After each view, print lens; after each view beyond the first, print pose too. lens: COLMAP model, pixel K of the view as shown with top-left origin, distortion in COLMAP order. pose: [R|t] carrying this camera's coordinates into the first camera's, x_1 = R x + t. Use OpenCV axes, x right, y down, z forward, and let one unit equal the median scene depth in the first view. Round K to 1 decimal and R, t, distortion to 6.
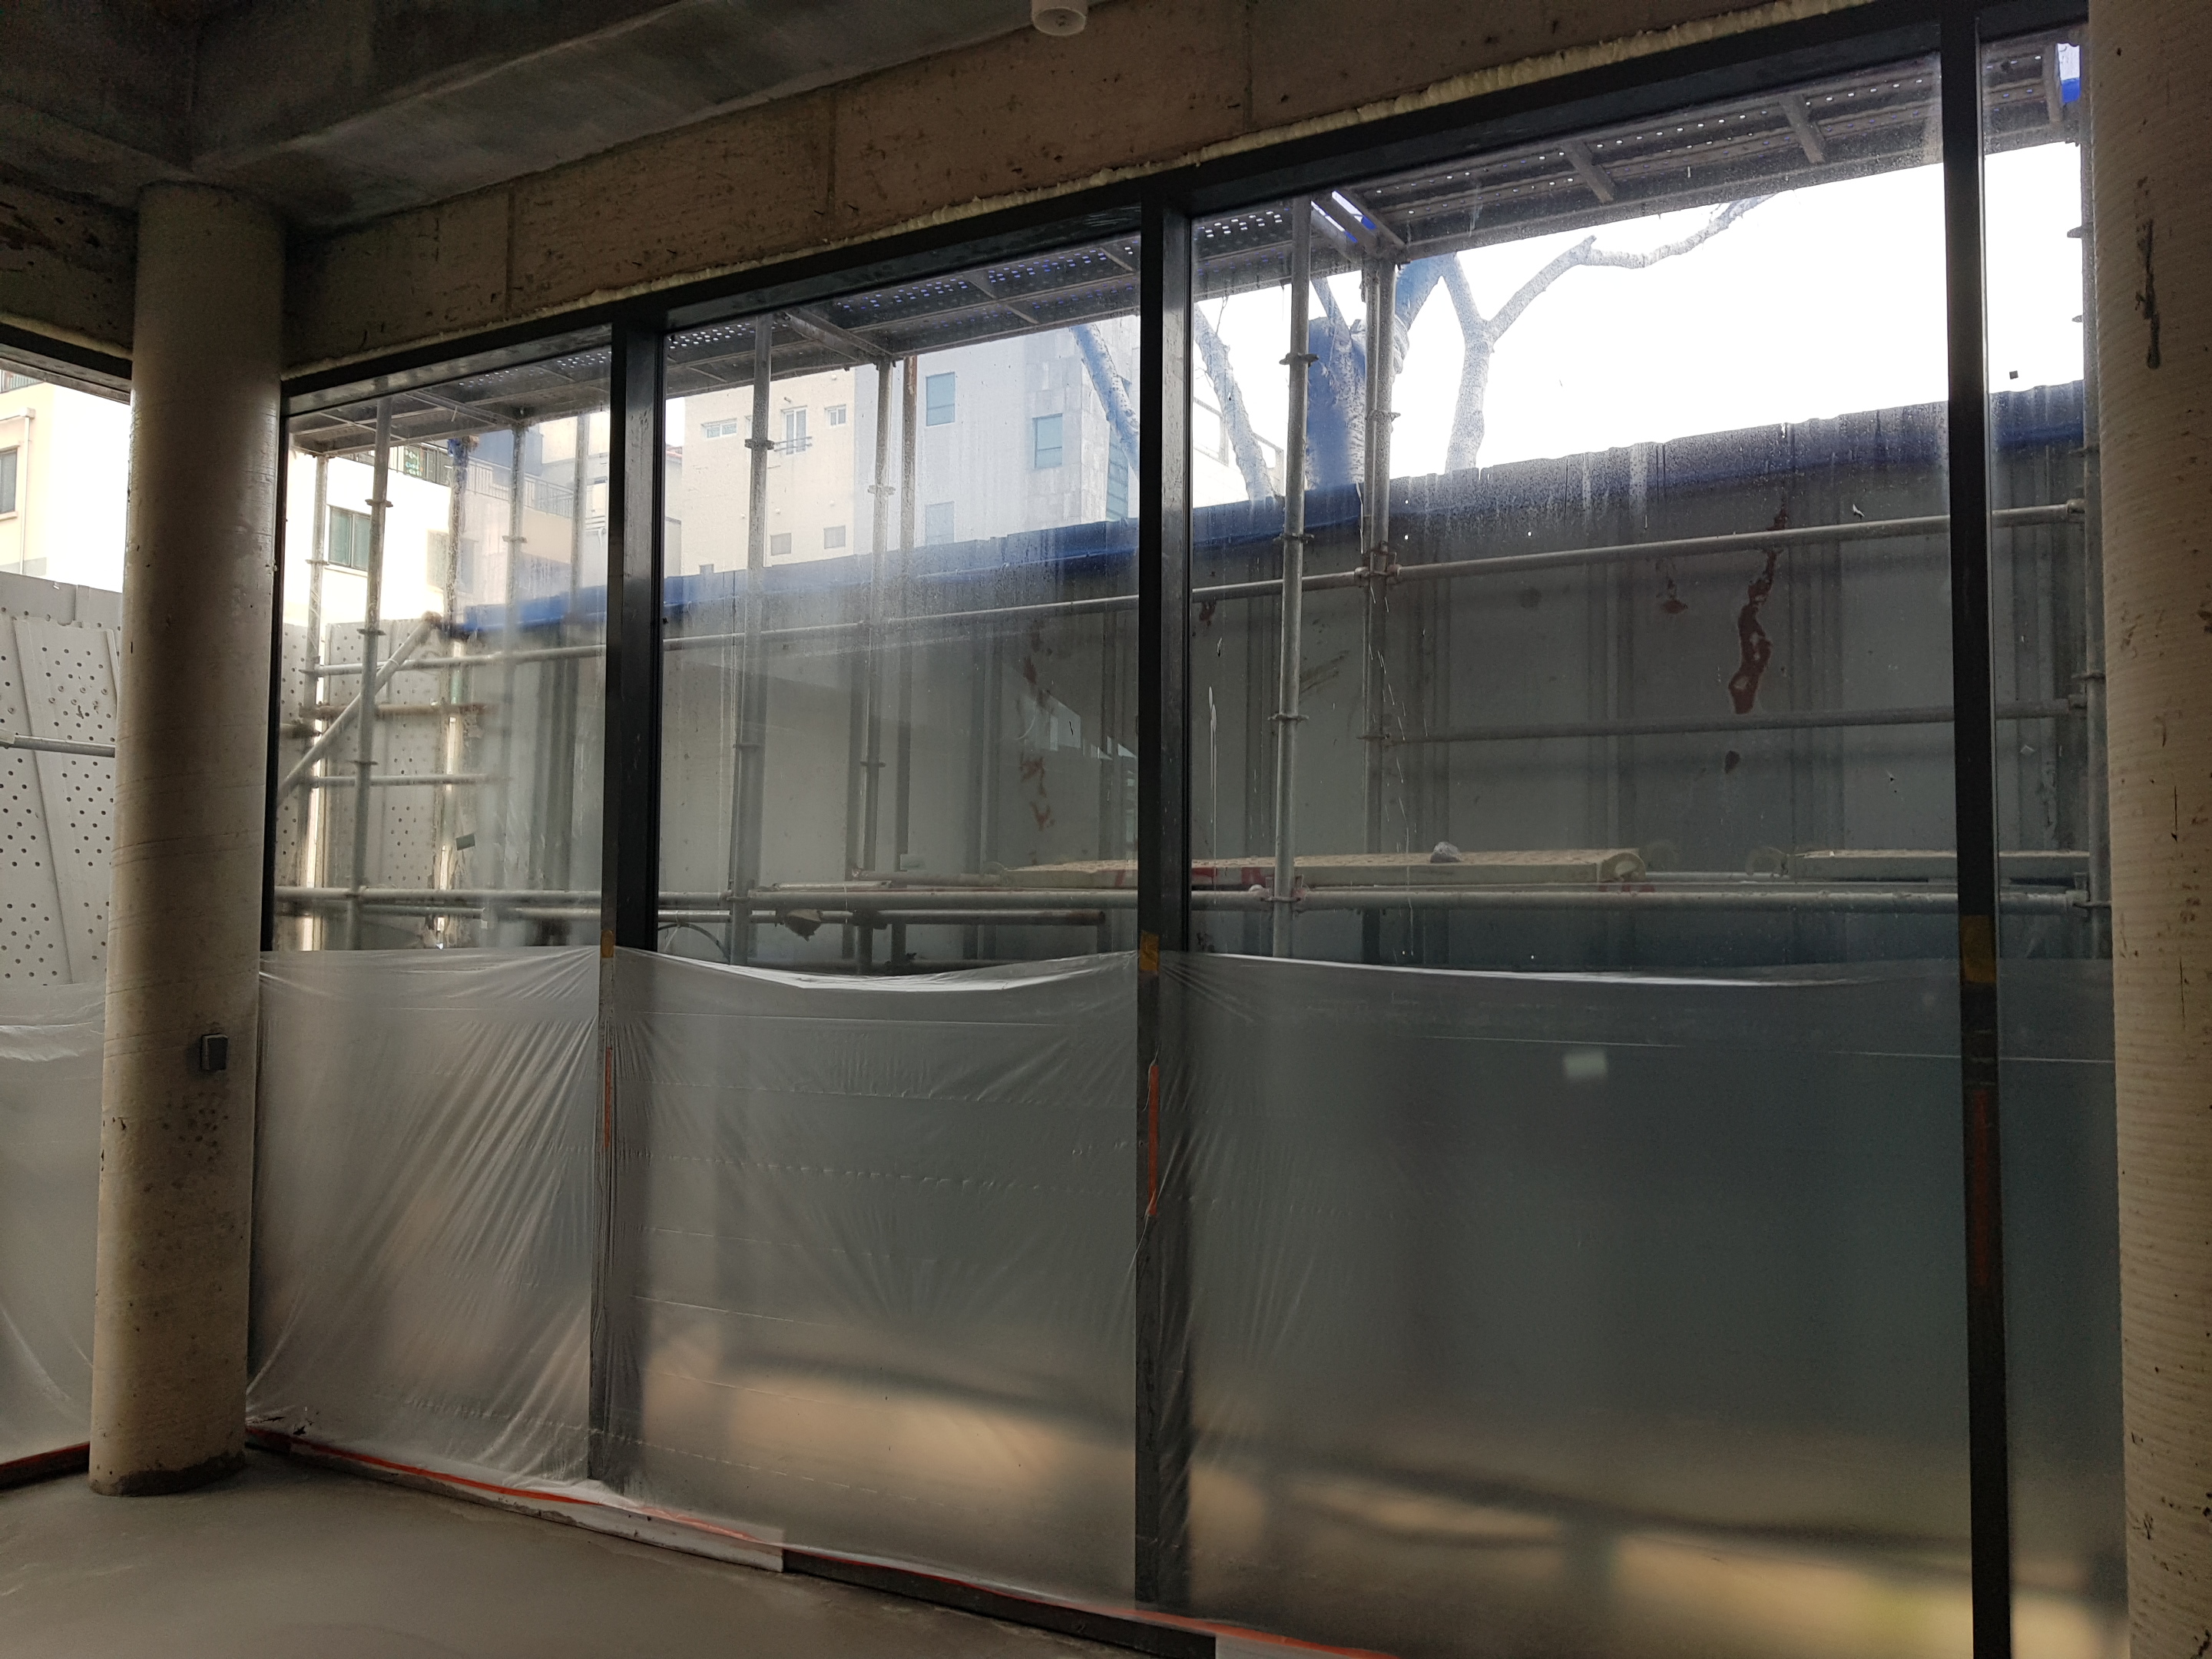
lens RADIAL K [[1743.9, 0, 1110.1], [0, 1743.9, 831.6], [0, 0, 1]] dist [0.031163, -0.051782]
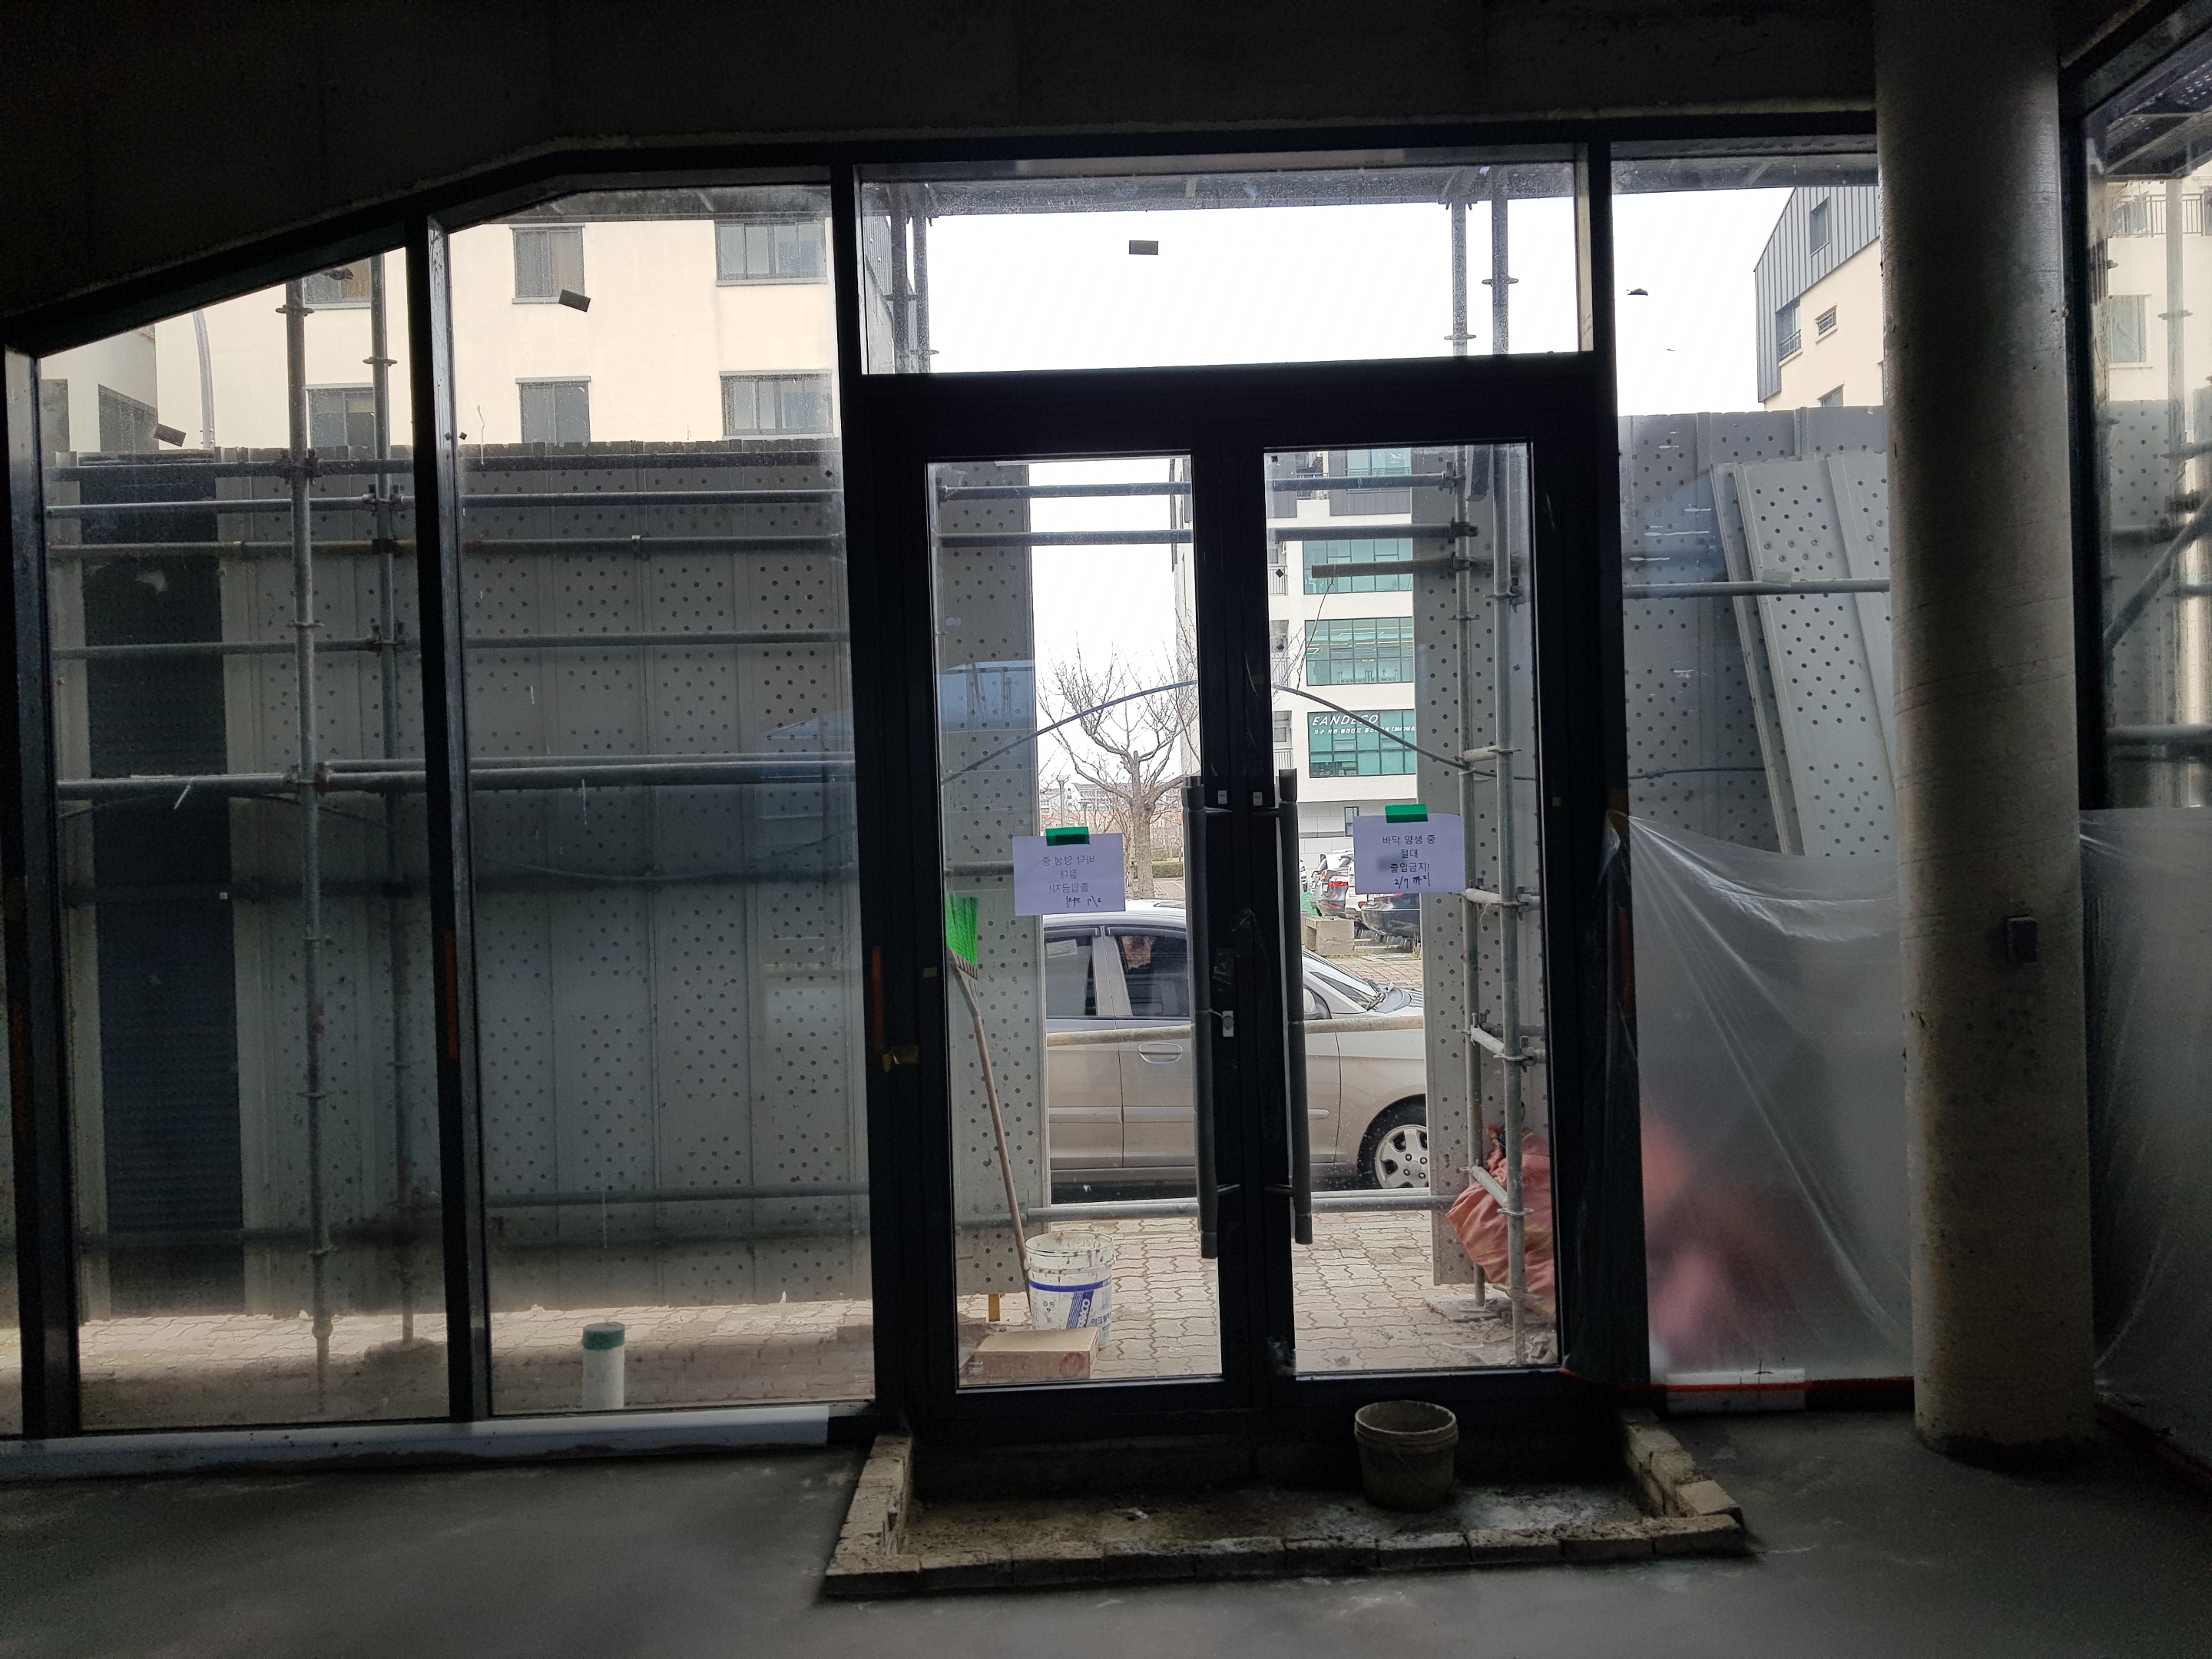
lens RADIAL K [[1743.9, 0, 1109.3], [0, 1743.9, 819.3], [0, 0, 1]] dist [0.031163, -0.051782]
pose [[0.513202, -0.017903, -0.858081, -0.036297], [0.087822, 0.995630, 0.031752, 0.009119], [0.853763, -0.091654, 0.512532, 0.233497]]
